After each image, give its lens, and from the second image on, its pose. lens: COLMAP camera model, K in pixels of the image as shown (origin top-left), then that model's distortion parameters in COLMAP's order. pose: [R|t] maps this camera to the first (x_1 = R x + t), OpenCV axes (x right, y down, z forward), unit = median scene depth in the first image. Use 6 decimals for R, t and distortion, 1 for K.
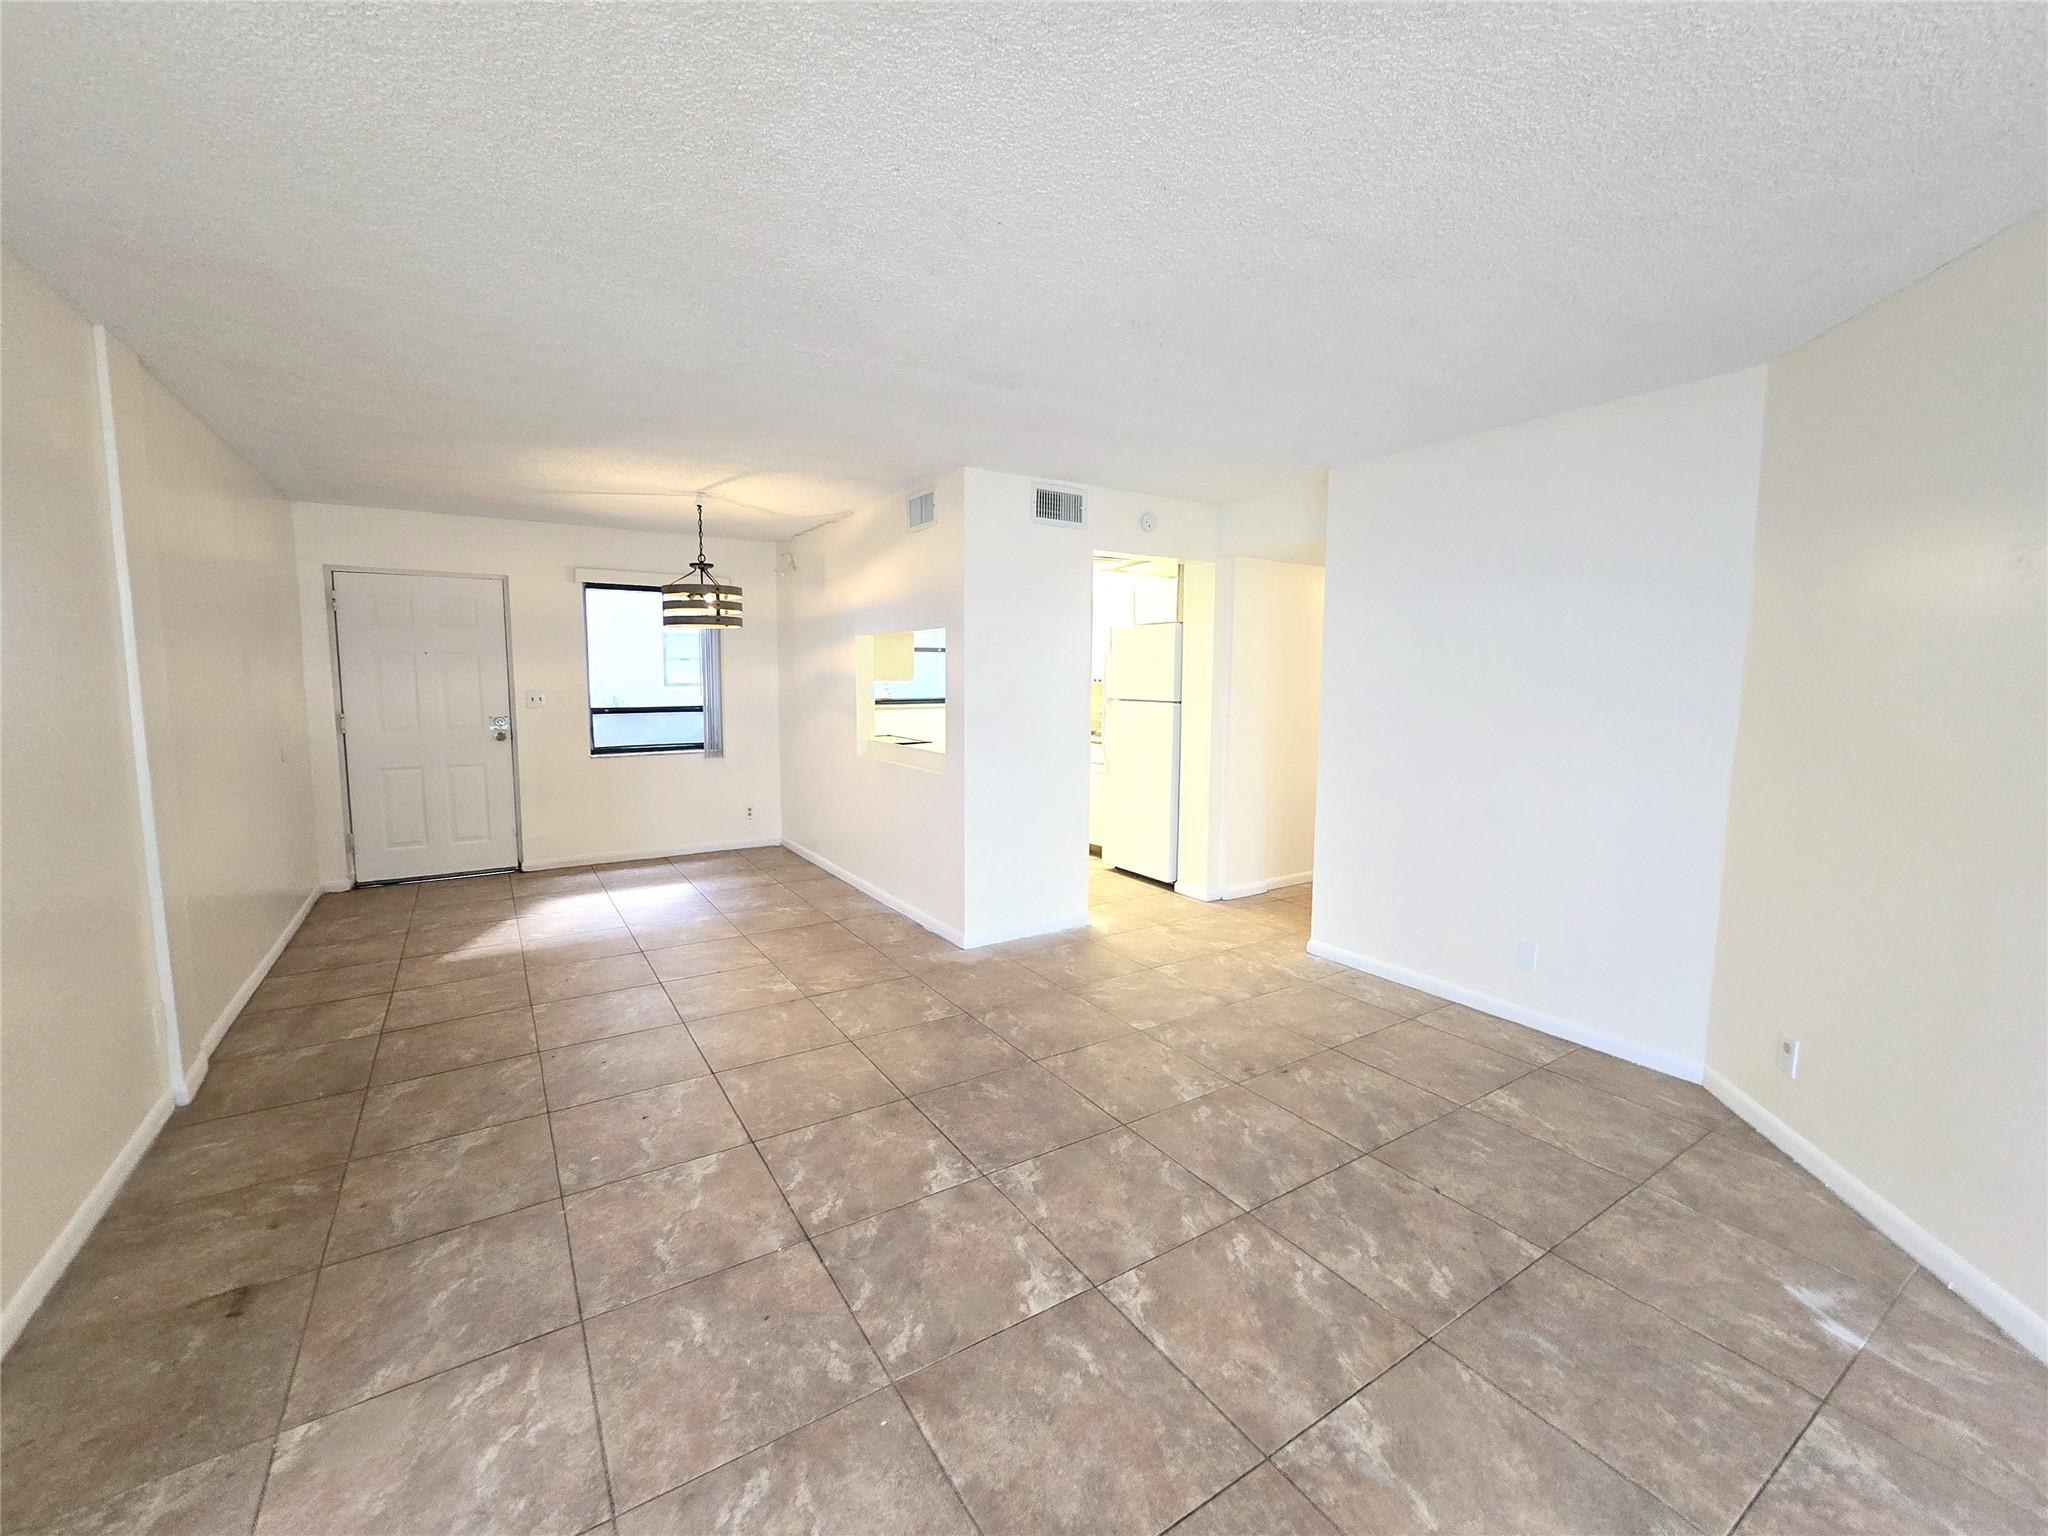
lens RADIAL K [[836.0, 0, 1013.7], [0, 836.0, 762.5], [0, 0, 1]] dist [-0.000056, -0.000073]
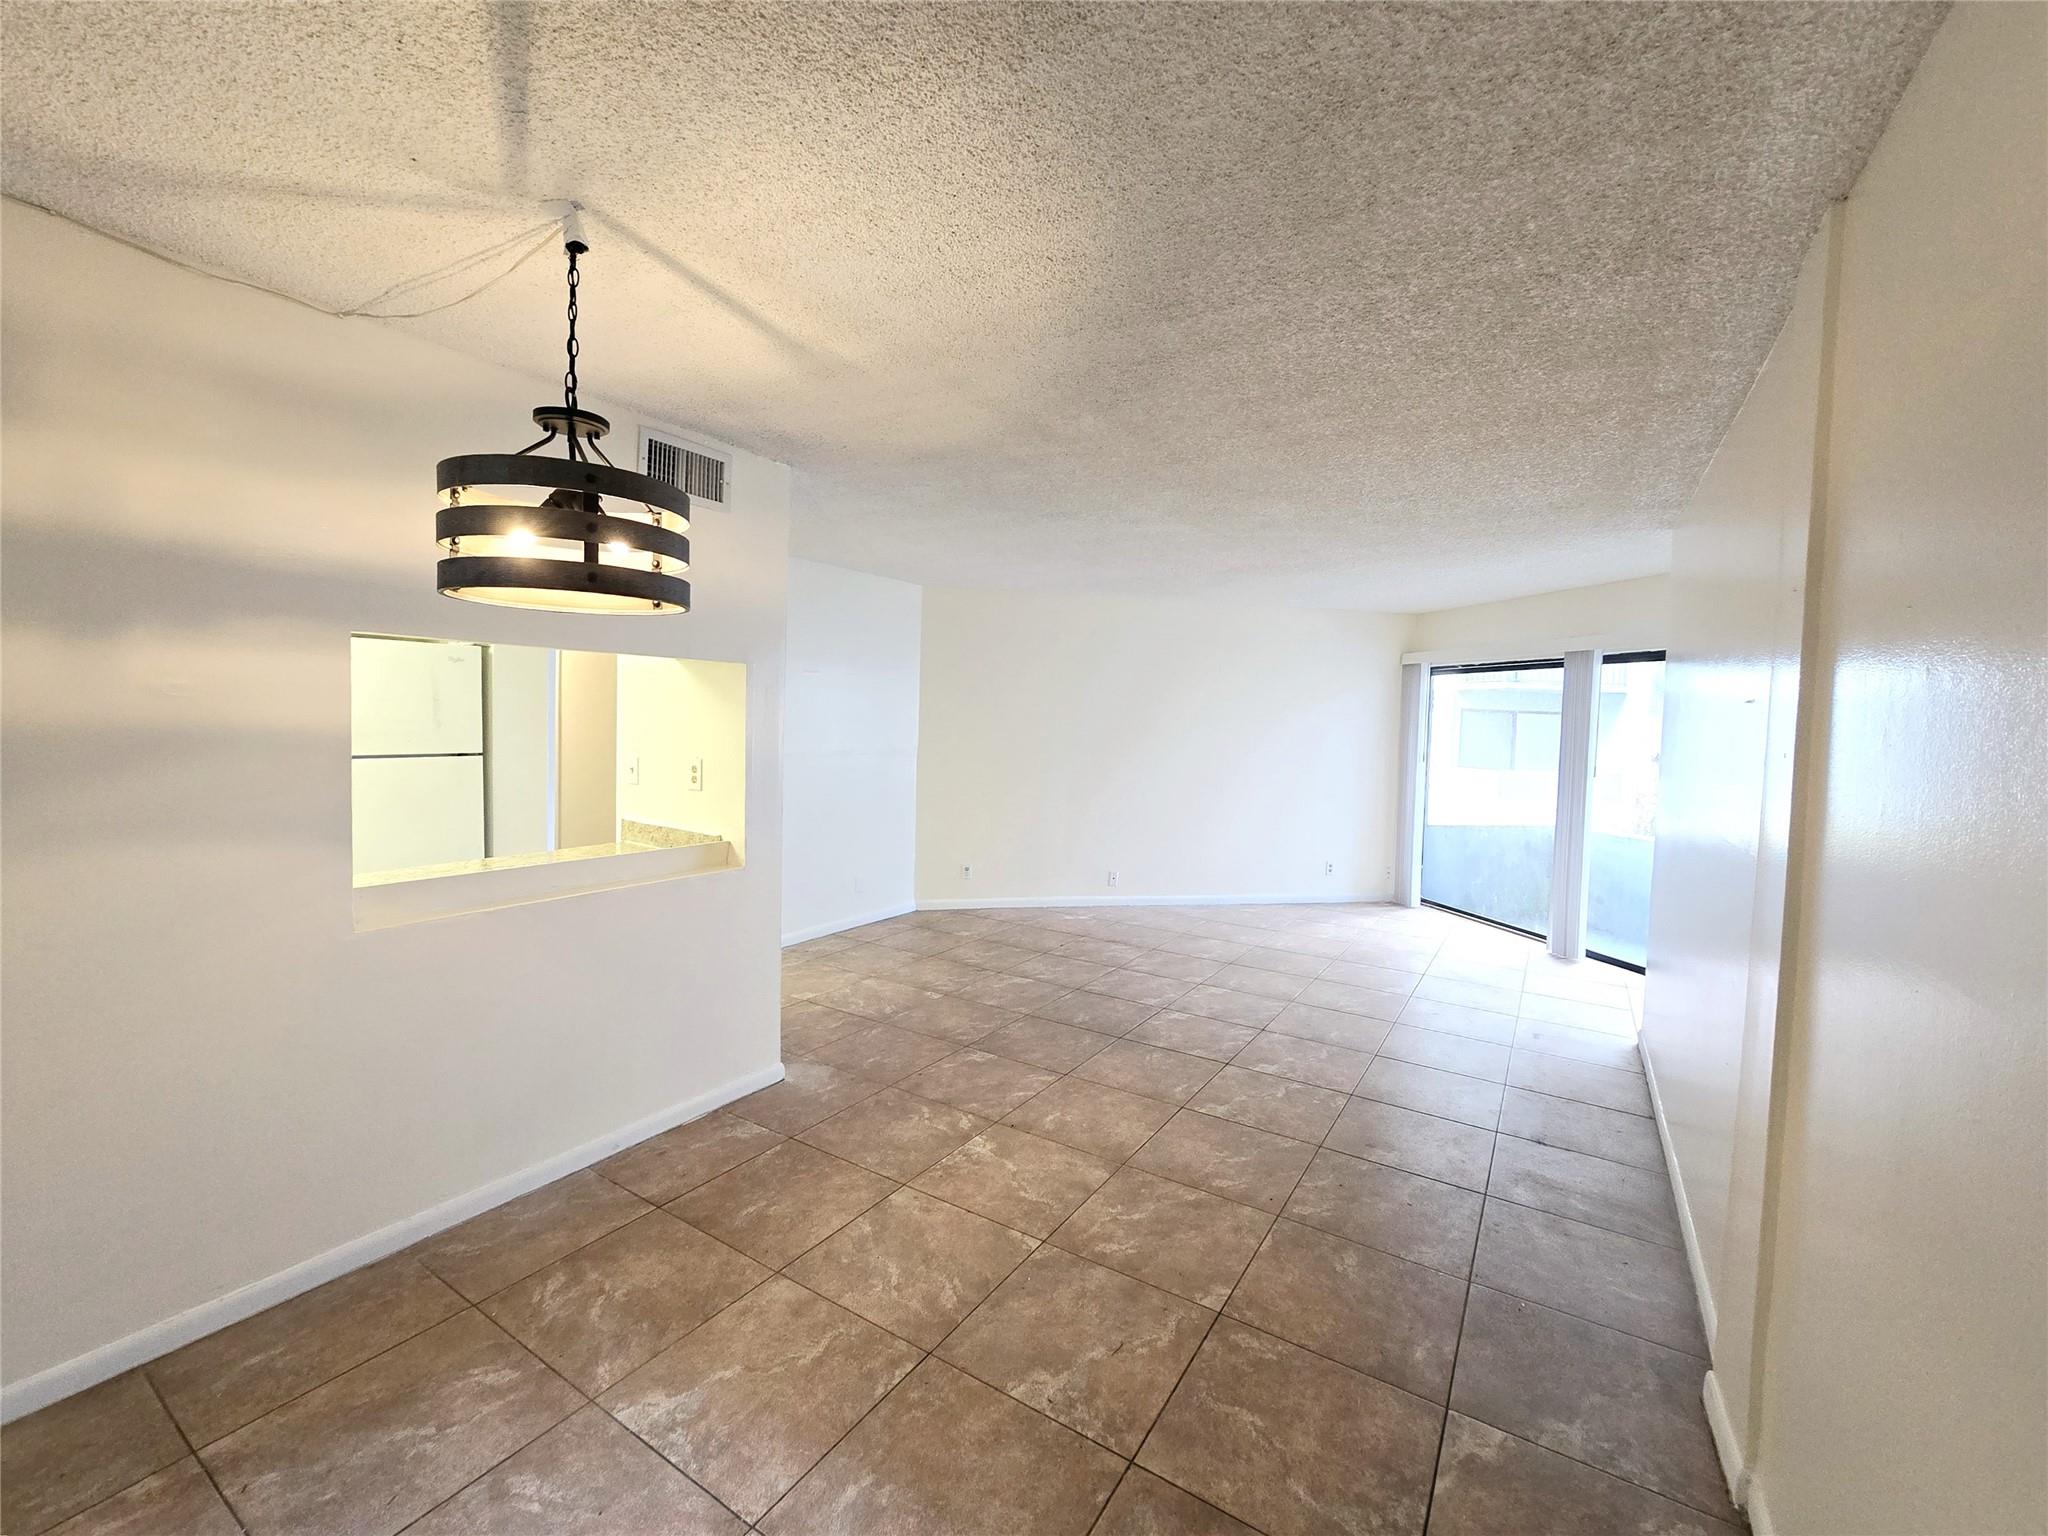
lens RADIAL K [[836.0, 0, 1013.7], [0, 836.0, 762.5], [0, 0, 1]] dist [-0.000056, -0.000073]
pose [[-0.405257, -0.066030, 0.911815, -1.060133], [0.069369, 0.992292, 0.102689, -0.171924], [-0.911567, 0.104868, -0.397553, 1.363930]]
